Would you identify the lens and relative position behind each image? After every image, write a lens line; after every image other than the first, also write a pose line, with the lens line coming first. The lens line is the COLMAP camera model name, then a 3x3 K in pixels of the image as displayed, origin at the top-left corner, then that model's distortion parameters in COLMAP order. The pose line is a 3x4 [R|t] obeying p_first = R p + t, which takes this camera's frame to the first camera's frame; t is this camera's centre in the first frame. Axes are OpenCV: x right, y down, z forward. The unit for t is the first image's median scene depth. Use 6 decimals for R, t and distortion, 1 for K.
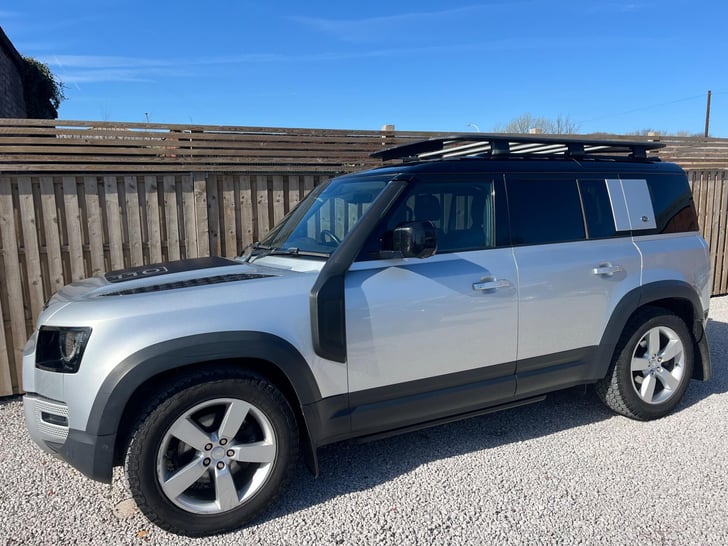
lens RADIAL K [[570.4, 0, 365.2], [0, 570.4, 273.4], [0, 0, 1]] dist [0.050468, -0.069295]
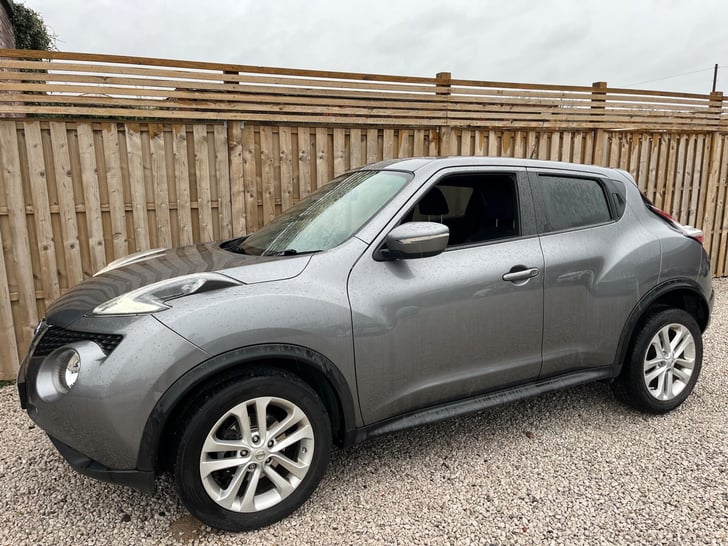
lens RADIAL K [[570.4, 0, 362.5], [0, 570.4, 274.7], [0, 0, 1]] dist [0.050468, -0.069295]
pose [[0.999782, 0.008335, 0.019165, -0.116103], [-0.009203, 0.998915, 0.045655, 0.012678], [-0.018764, -0.045822, 0.998773, 0.132878]]
